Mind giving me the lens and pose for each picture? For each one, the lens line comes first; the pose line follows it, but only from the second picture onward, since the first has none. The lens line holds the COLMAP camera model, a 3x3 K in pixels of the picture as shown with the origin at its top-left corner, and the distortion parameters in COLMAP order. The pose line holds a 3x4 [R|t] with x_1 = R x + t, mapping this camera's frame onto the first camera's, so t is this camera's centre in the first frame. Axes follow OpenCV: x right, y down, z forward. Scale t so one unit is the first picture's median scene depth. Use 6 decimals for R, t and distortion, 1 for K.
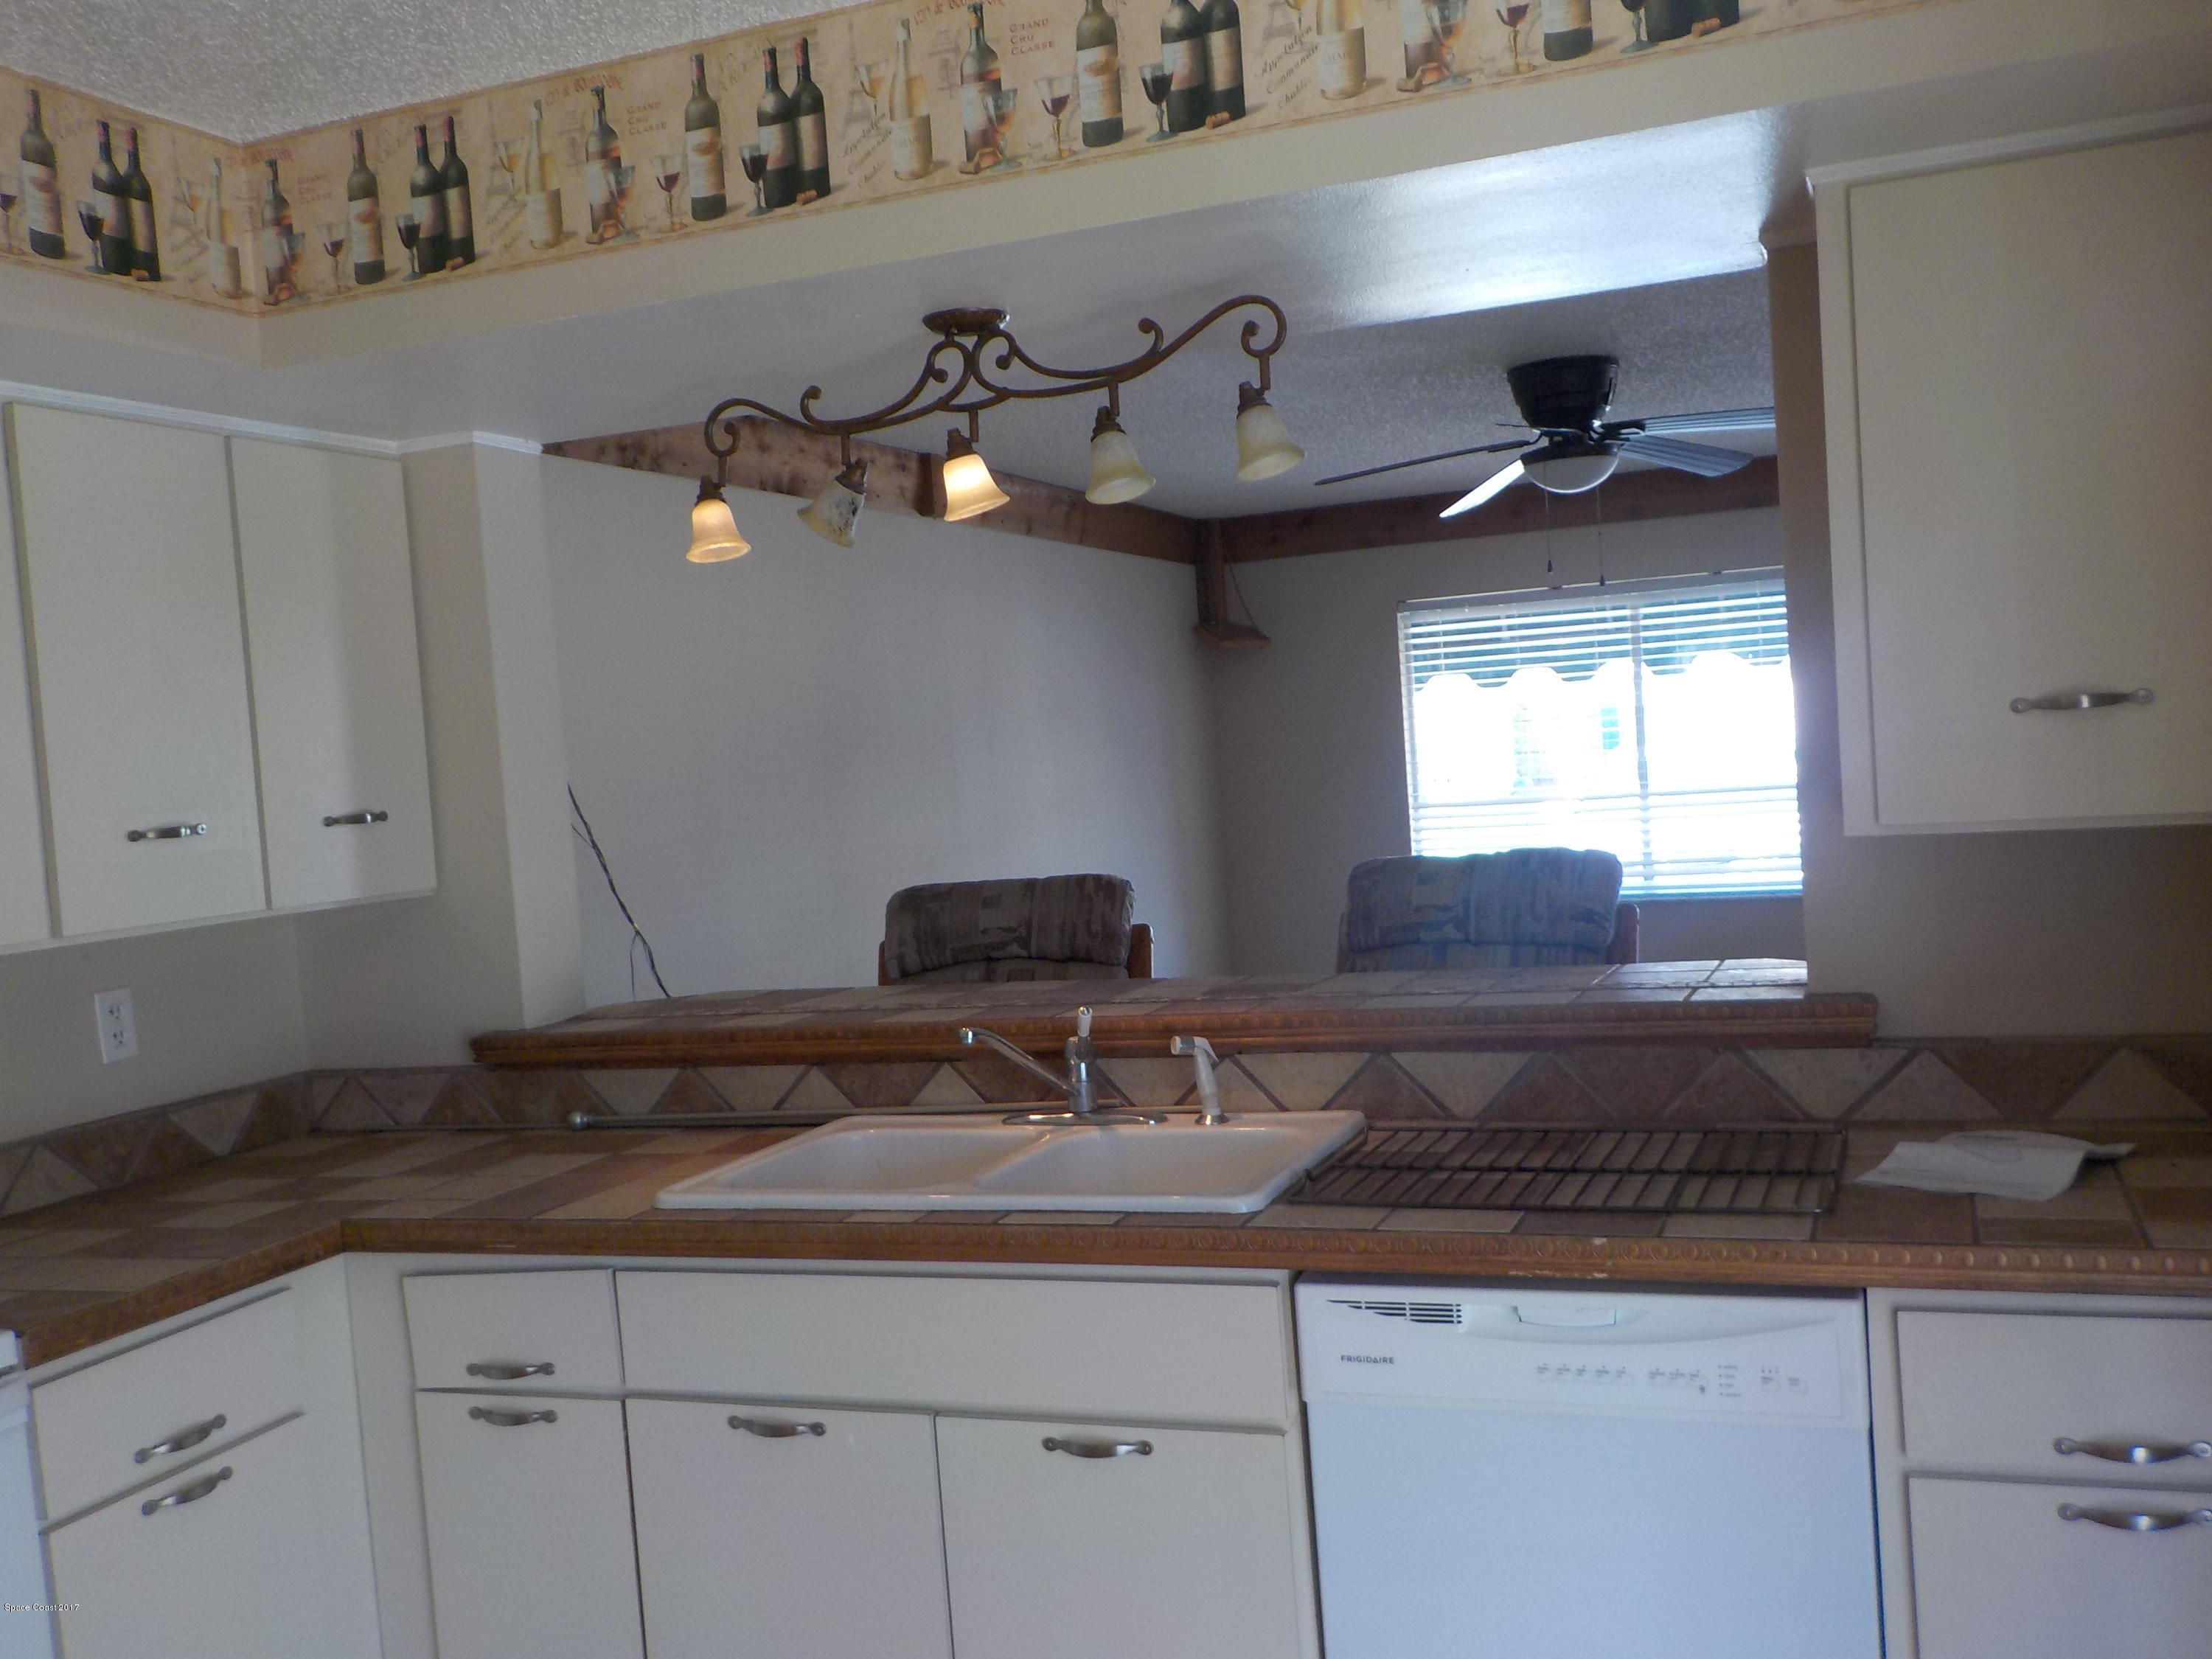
lens RADIAL K [[1989.8, 0, 1117.3], [0, 1989.8, 861.6], [0, 0, 1]] dist [-0.001053, -0.009704]
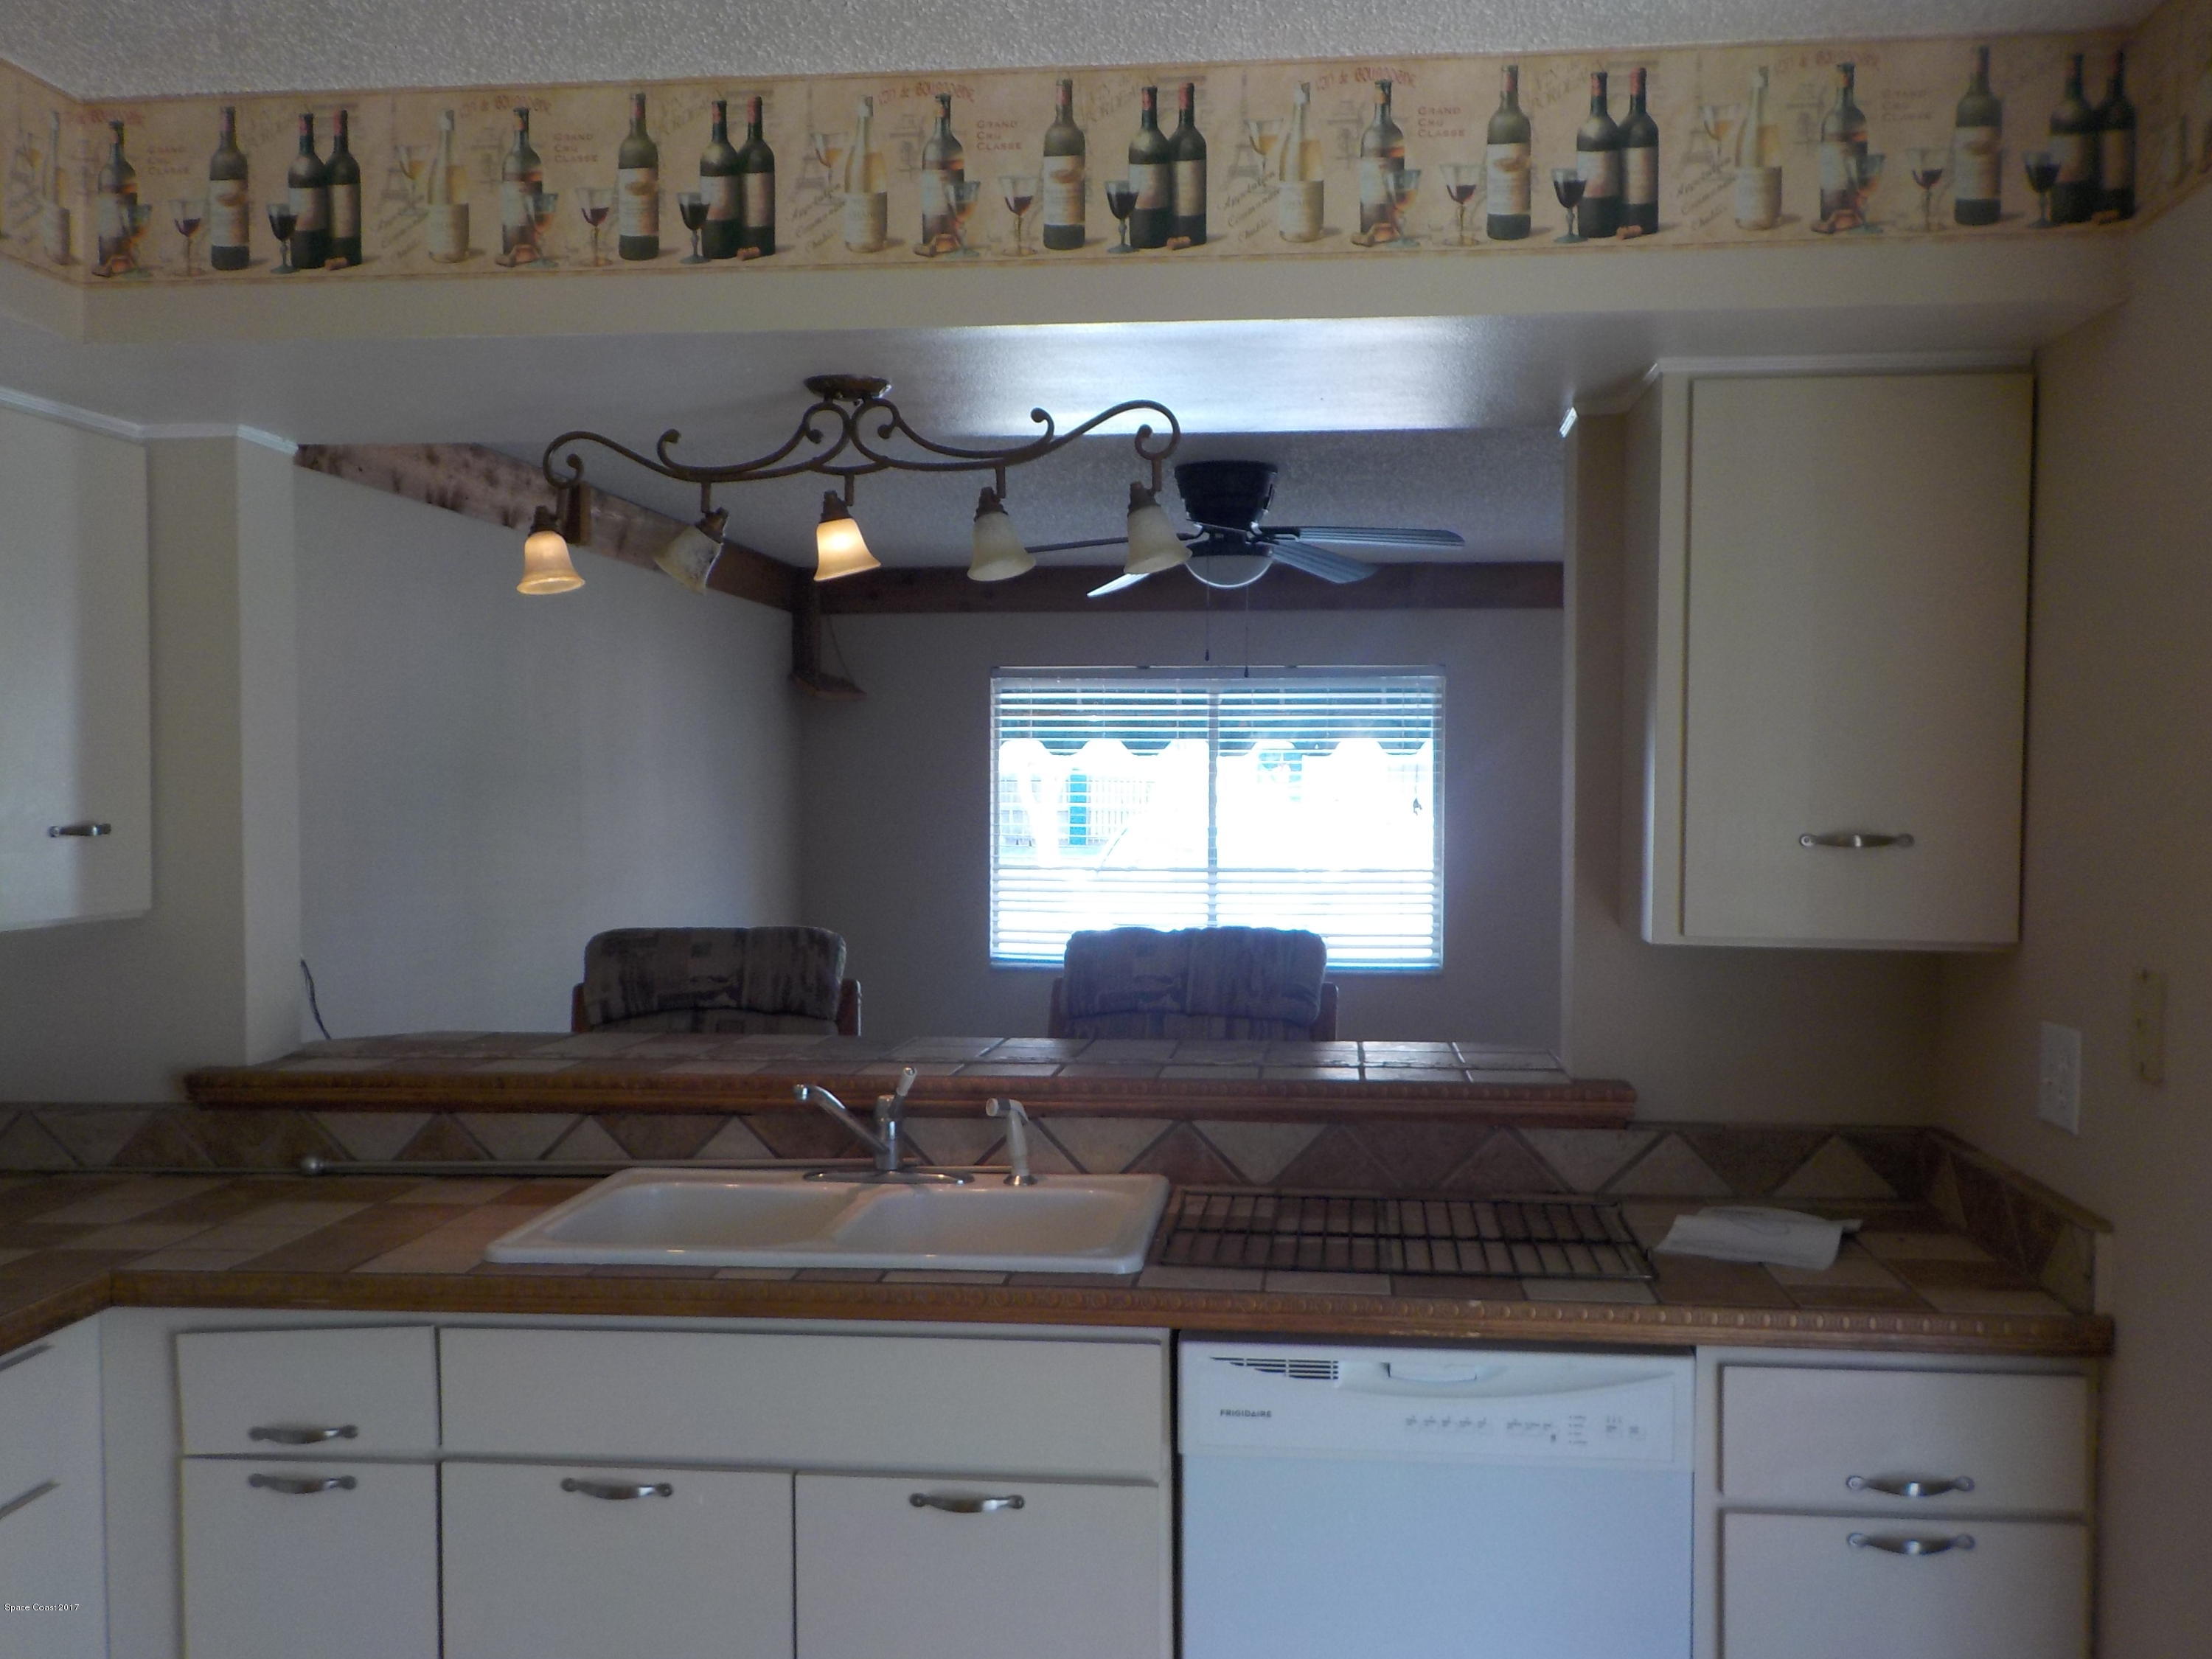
lens RADIAL K [[1989.8, 0, 1117.3], [0, 1989.8, 861.6], [0, 0, 1]] dist [-0.001053, -0.009704]
pose [[0.963058, 0.062384, 0.261969, -0.196191], [-0.055978, 0.997924, -0.031853, -0.005525], [-0.263412, 0.016012, 0.964551, -0.010734]]
